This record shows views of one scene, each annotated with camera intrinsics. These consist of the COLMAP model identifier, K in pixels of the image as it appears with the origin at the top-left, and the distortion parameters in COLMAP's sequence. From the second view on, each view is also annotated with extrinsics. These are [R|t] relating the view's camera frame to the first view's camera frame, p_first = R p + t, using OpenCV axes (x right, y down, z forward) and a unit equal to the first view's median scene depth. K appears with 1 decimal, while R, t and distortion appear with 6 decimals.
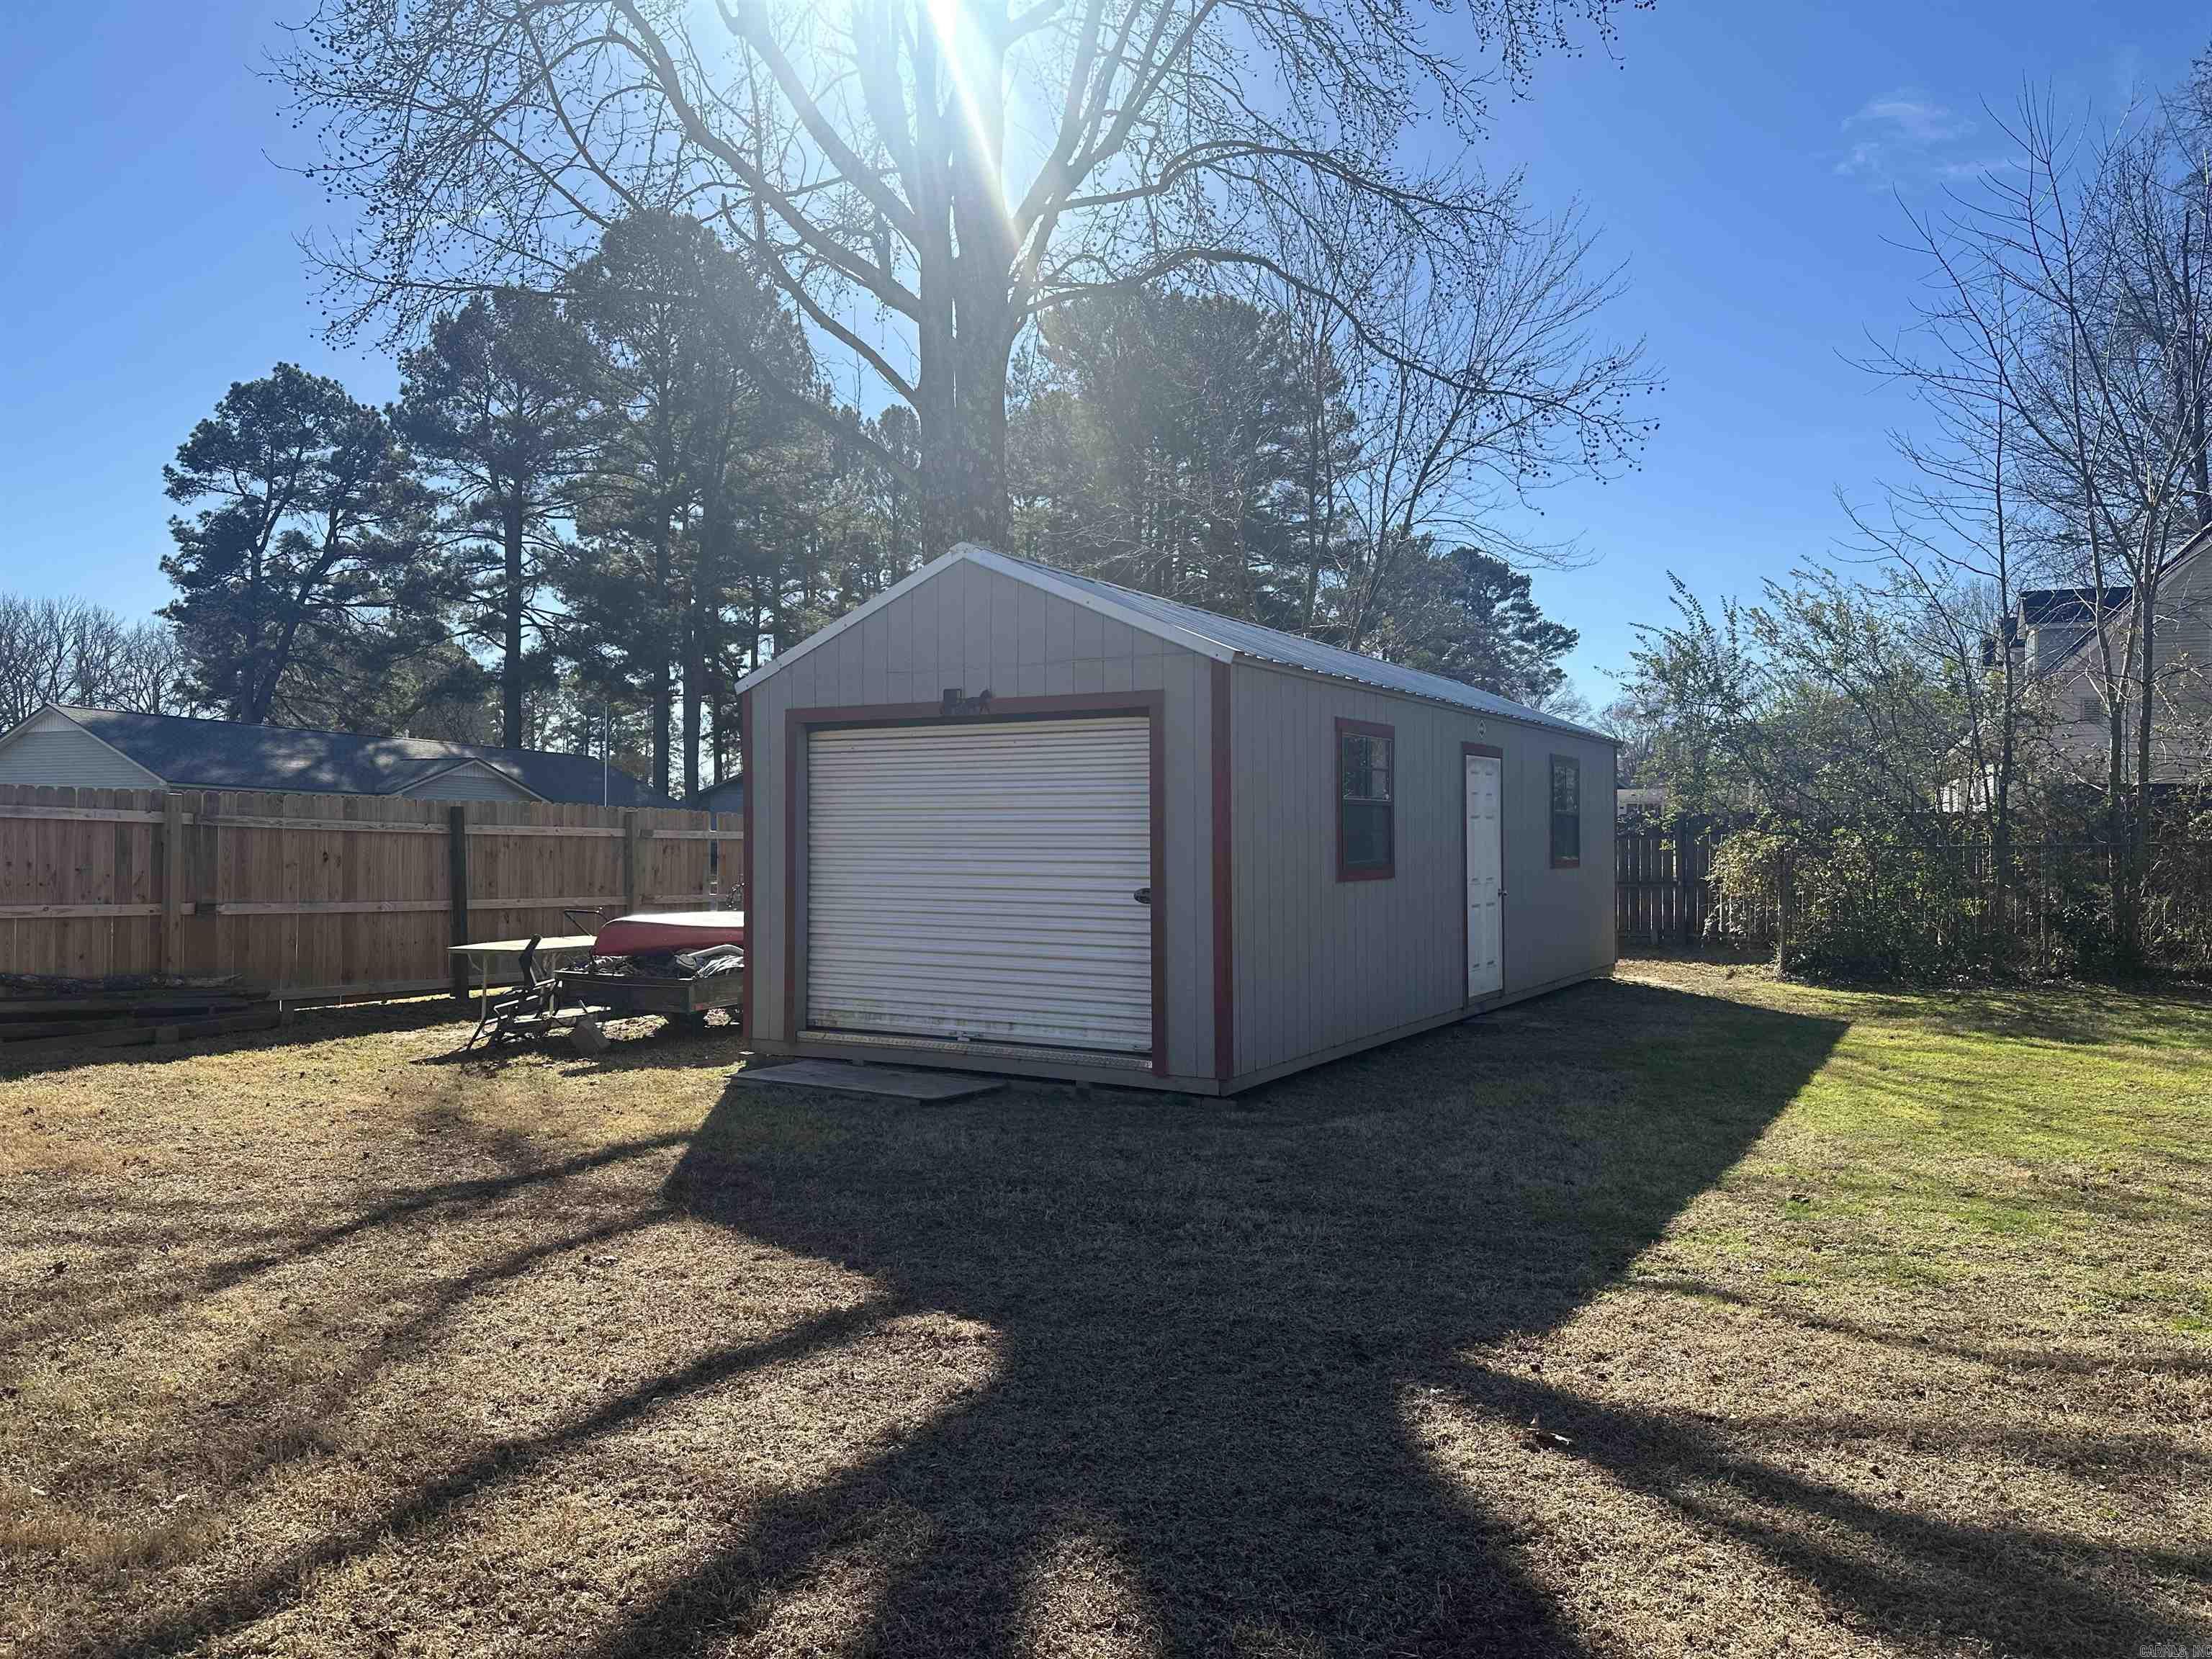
lens RADIAL K [[1556.5, 0, 1122.4], [0, 1556.5, 821.7], [0, 0, 1]] dist [0.087160, -0.104899]
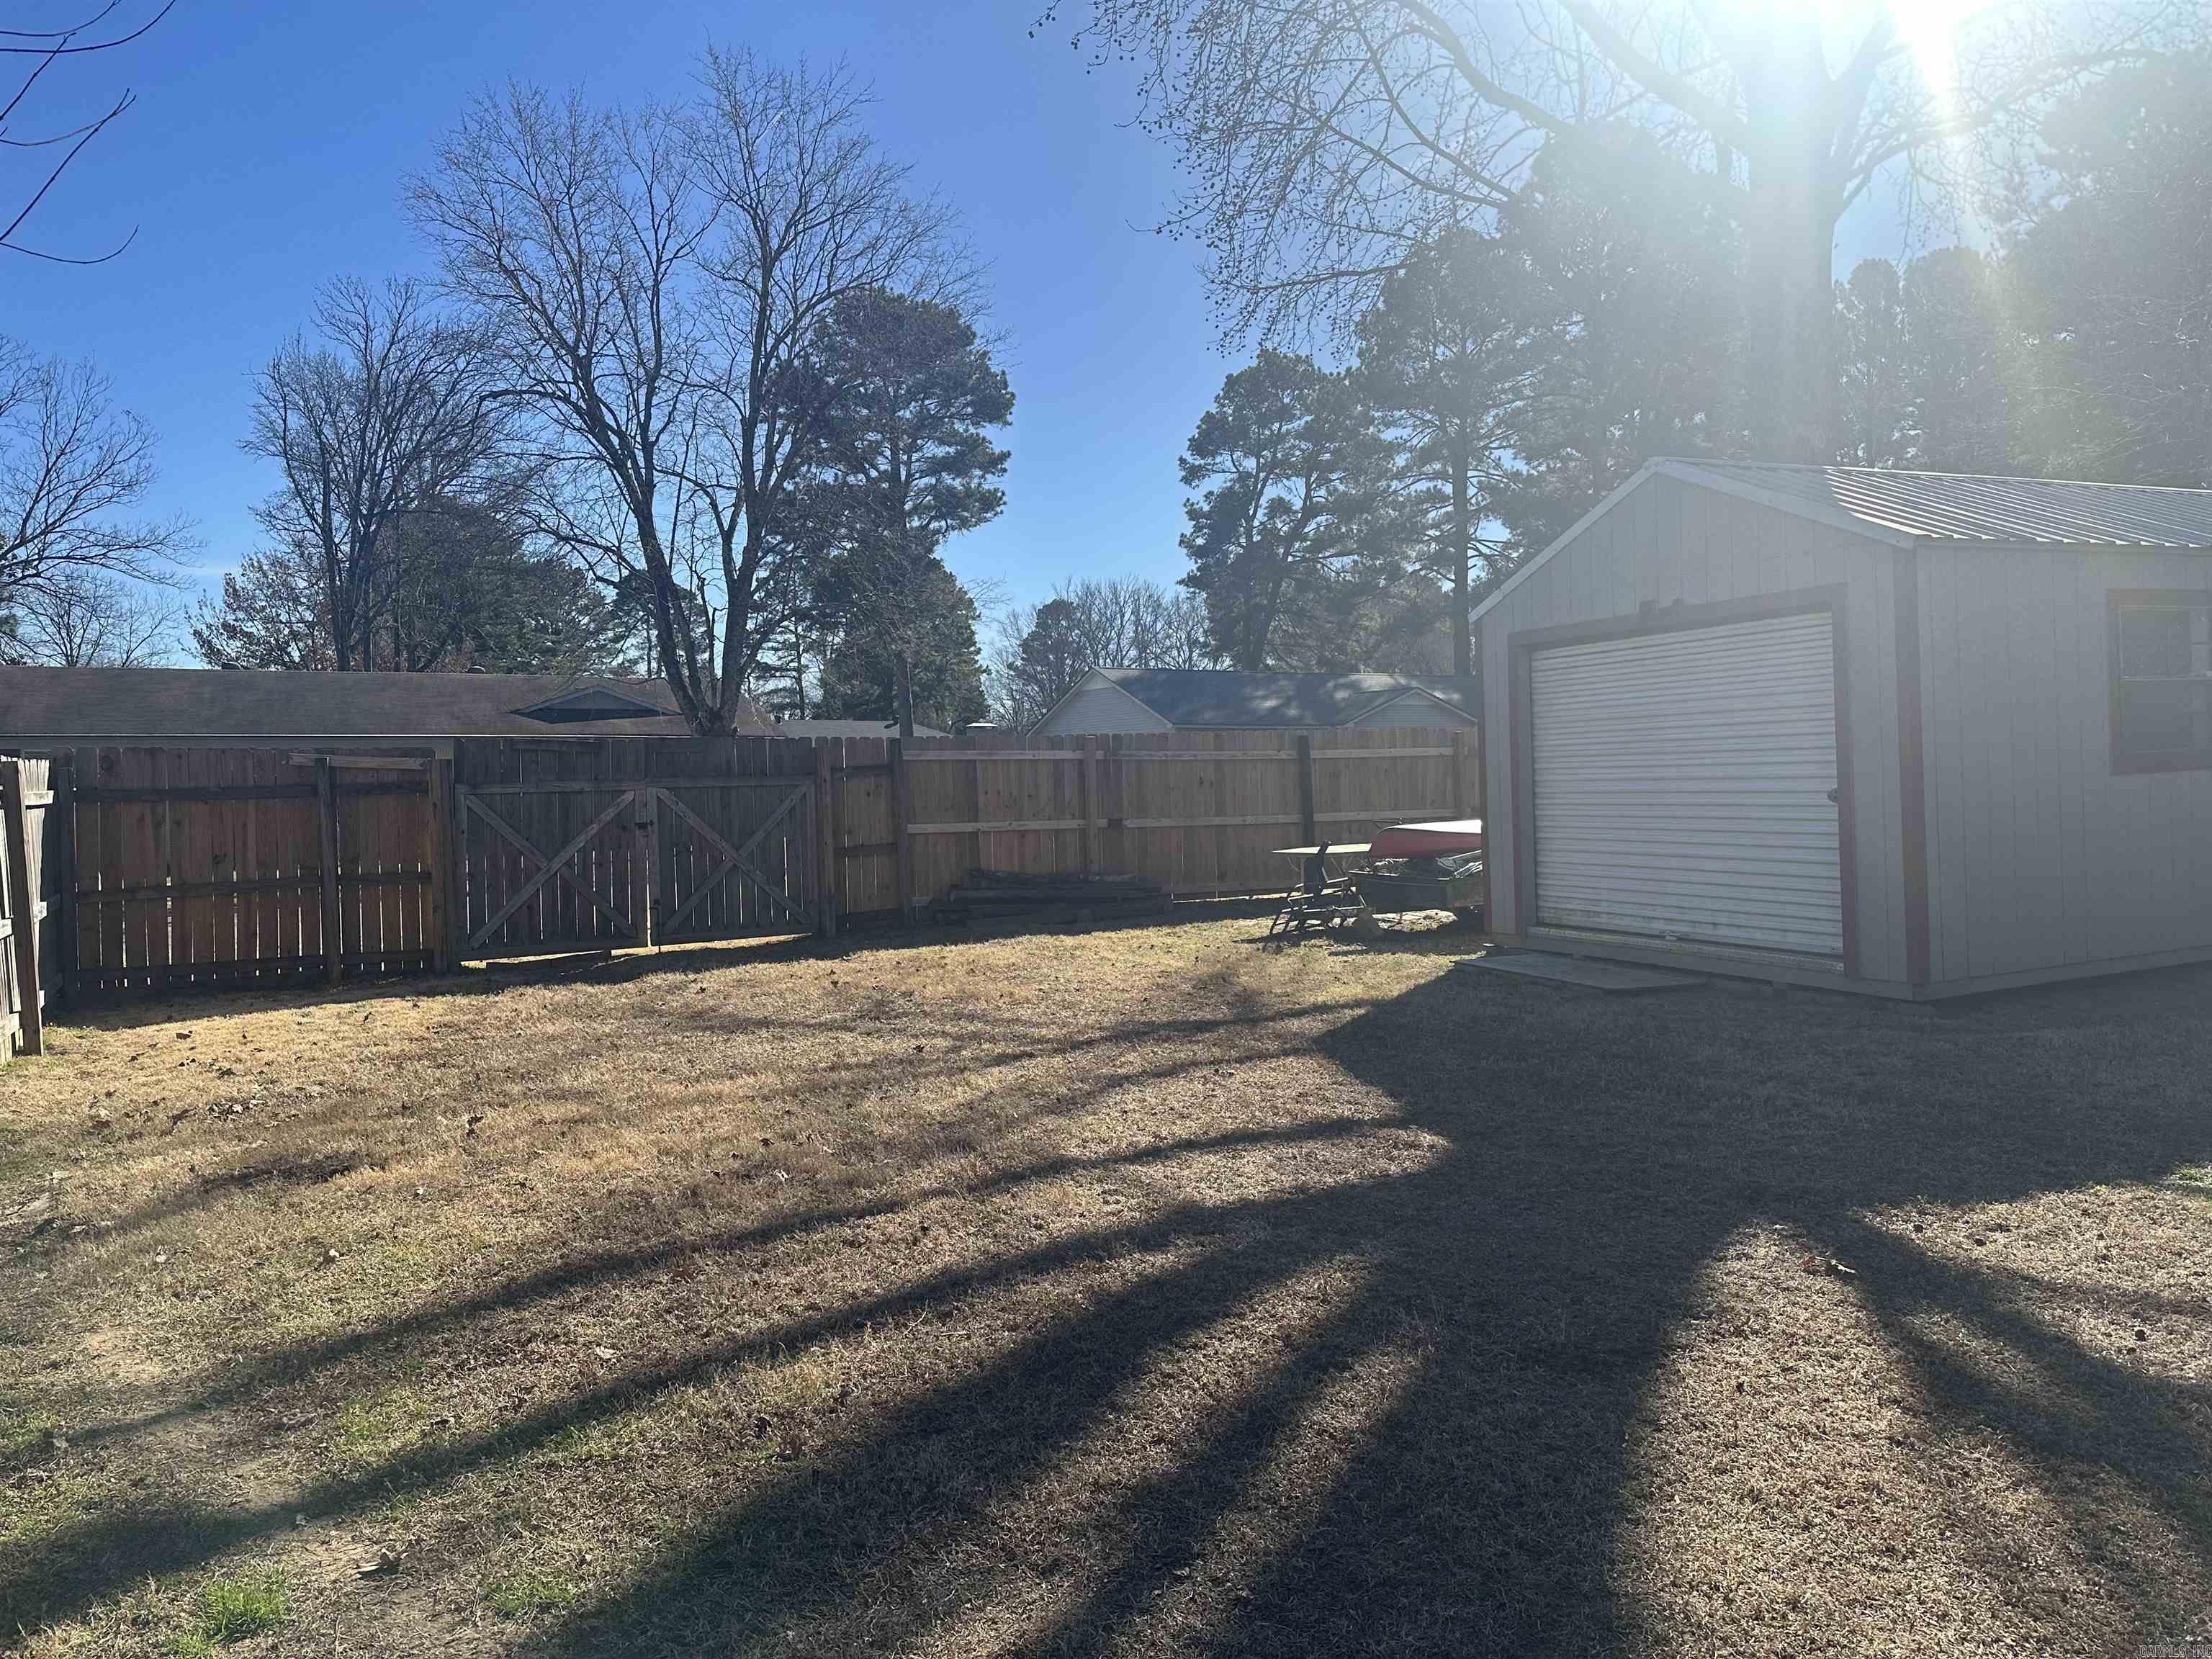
lens RADIAL K [[1556.5, 0, 1101.5], [0, 1556.5, 827.1], [0, 0, 1]] dist [0.087160, -0.104899]
pose [[0.817258, -0.011419, -0.576158, 0.113206], [0.043560, 0.998167, 0.042005, 0.003032], [0.574623, -0.059426, 0.816258, -0.041541]]
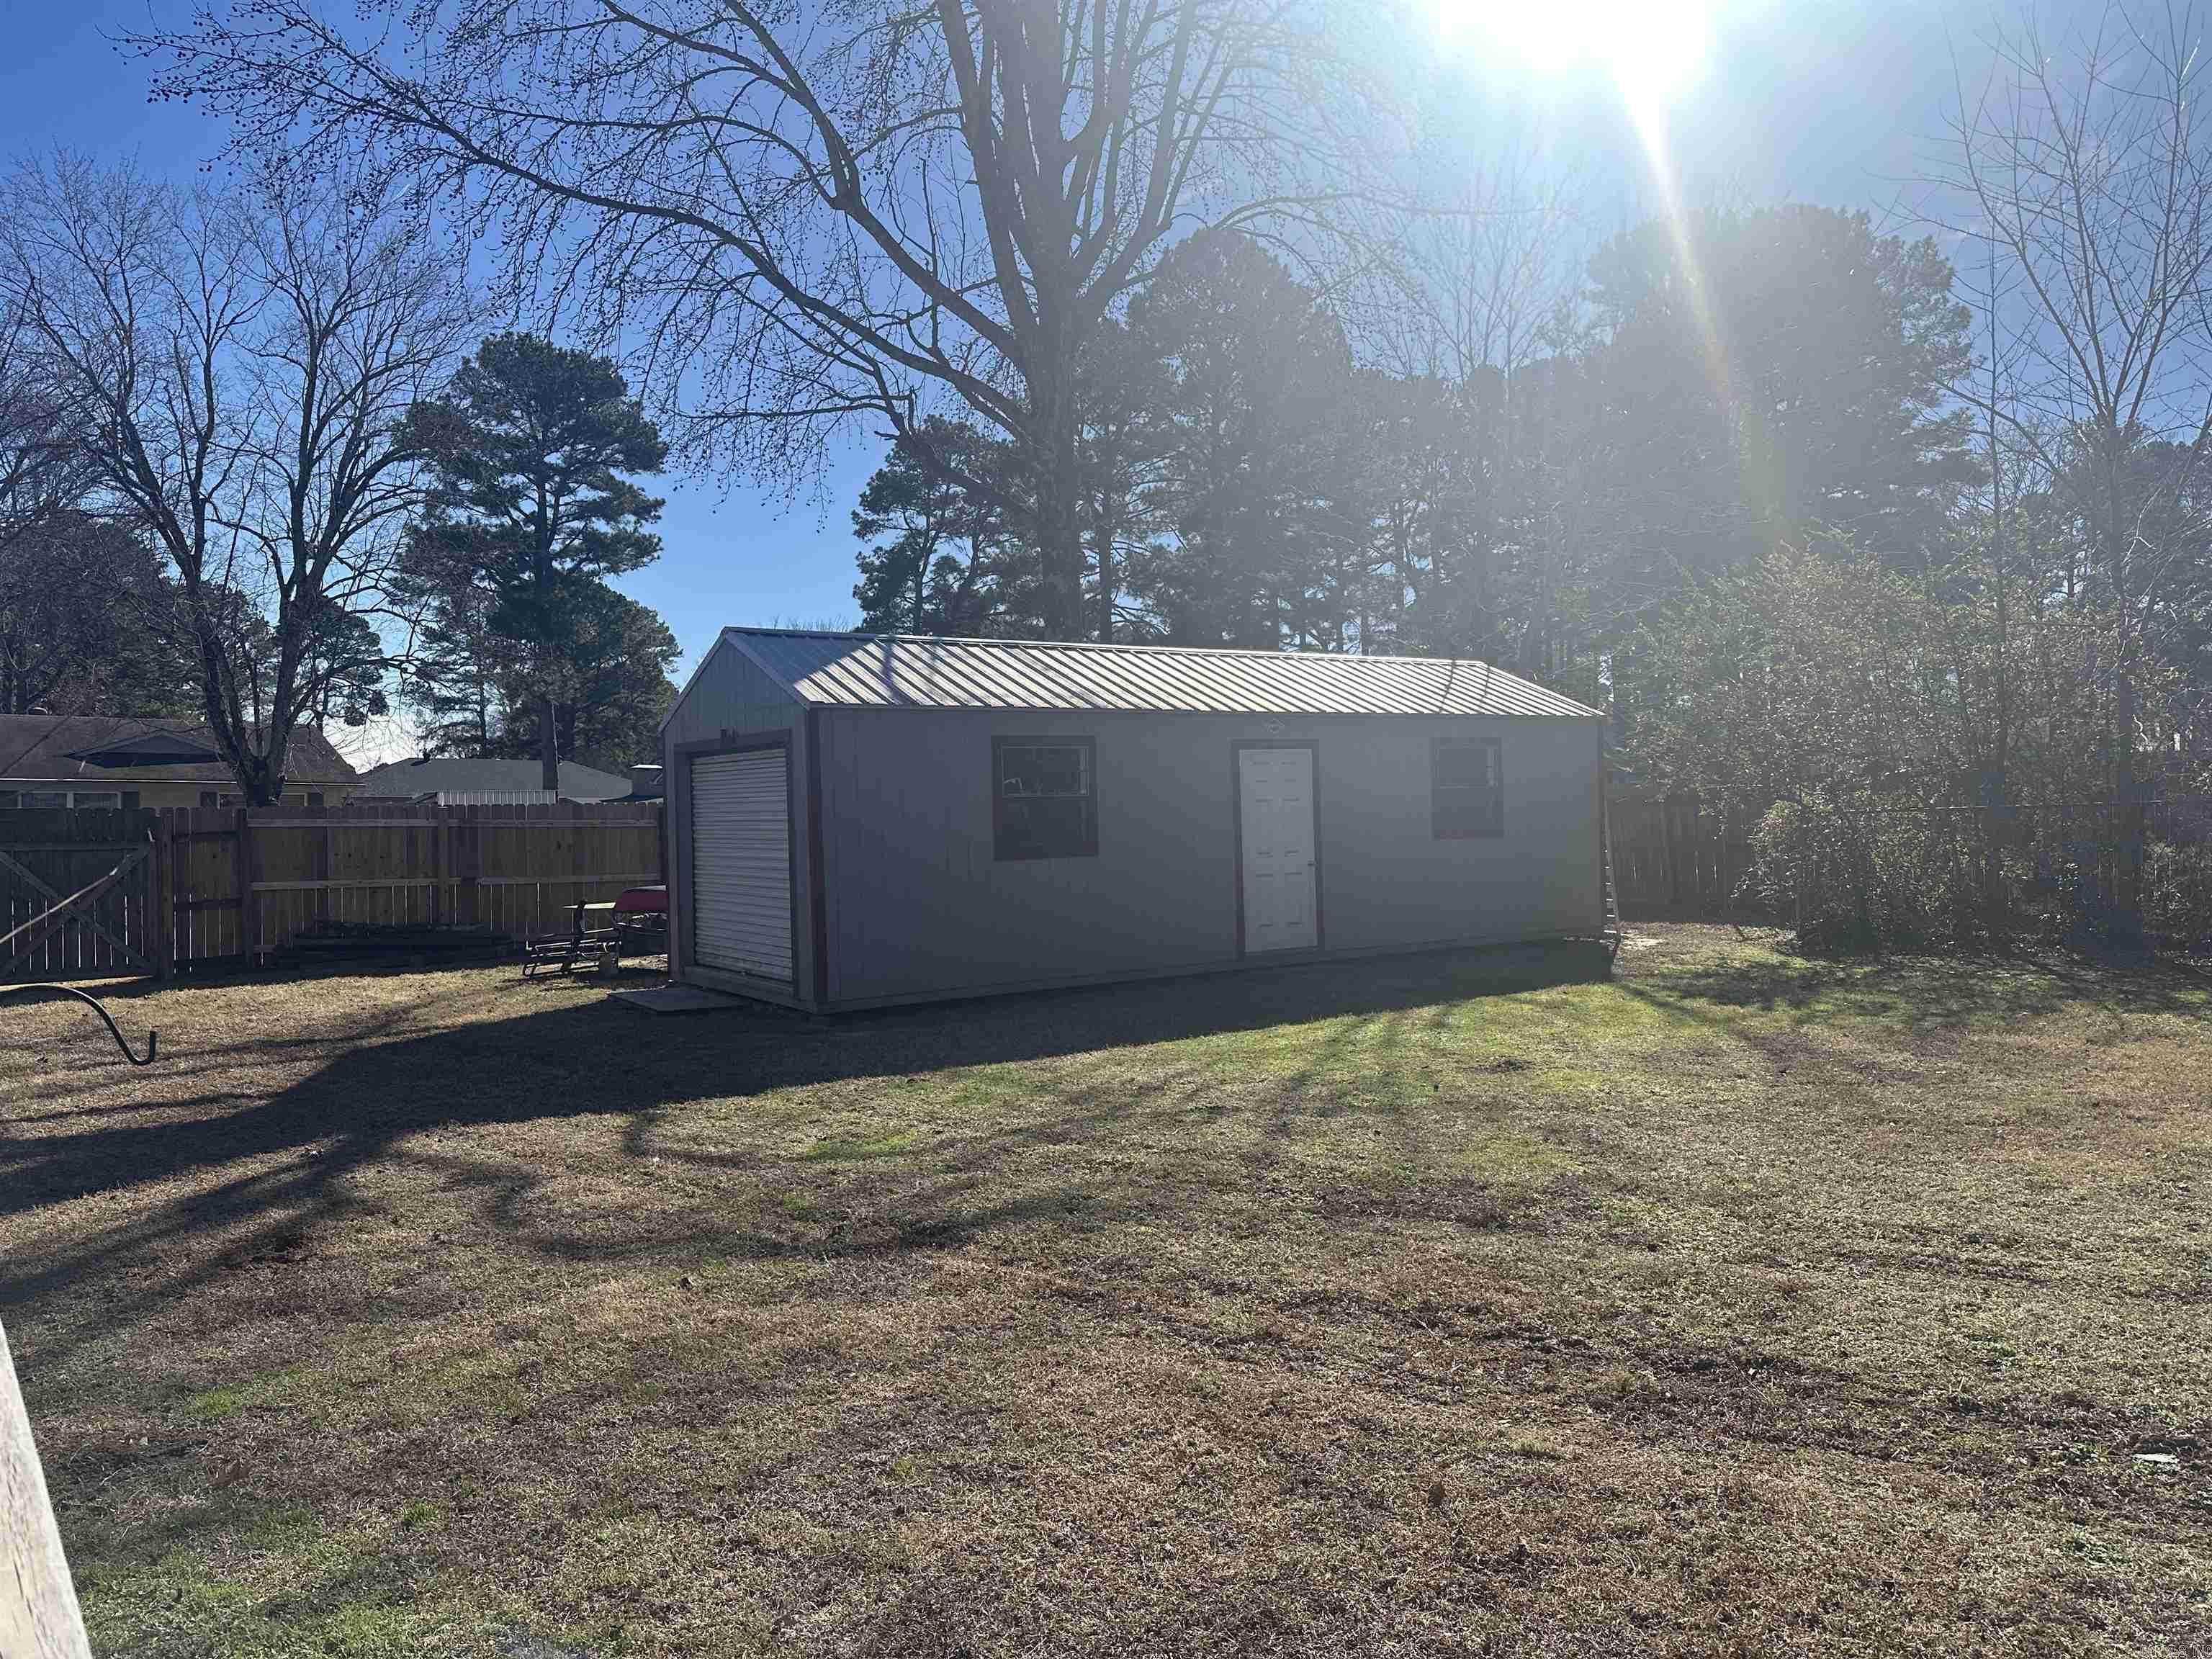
lens RADIAL K [[1556.5, 0, 1106.3], [0, 1556.5, 820.8], [0, 0, 1]] dist [0.087160, -0.104899]
pose [[0.906812, -0.018066, -0.421149, 0.471117], [0.027798, 0.999469, 0.016982, -0.009088], [0.420618, -0.027107, 0.906833, -0.095667]]
